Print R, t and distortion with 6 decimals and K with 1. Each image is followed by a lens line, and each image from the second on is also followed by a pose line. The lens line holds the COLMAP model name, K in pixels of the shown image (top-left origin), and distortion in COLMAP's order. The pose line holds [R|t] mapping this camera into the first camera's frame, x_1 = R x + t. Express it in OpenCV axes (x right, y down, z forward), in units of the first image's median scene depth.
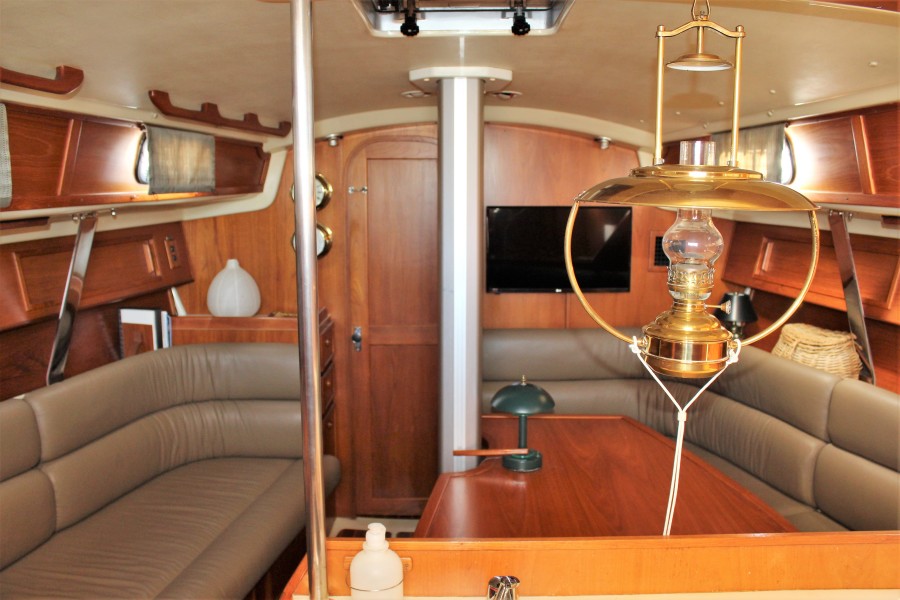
lens RADIAL K [[747.0, 0, 449.7], [0, 747.0, 310.9], [0, 0, 1]] dist [-0.096001, 0.000423]
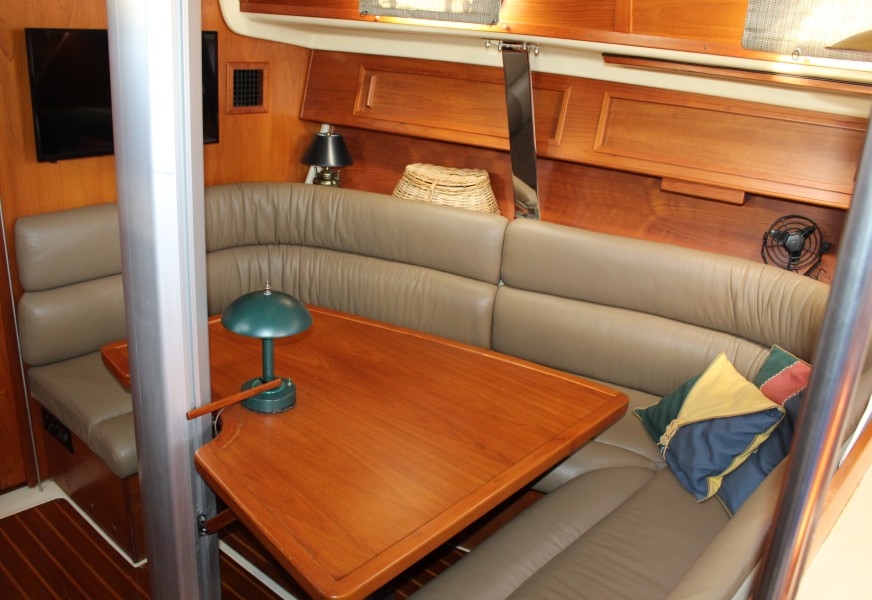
lens RADIAL K [[763.7, 0, 422.2], [0, 763.7, 299.6], [0, 0, 1]] dist [-0.170740, 0.150765]
pose [[0.662774, -0.221134, 0.715423, -0.239949], [0.063904, 0.968619, 0.240195, -0.044480], [-0.746087, -0.113477, 0.656107, 0.322786]]
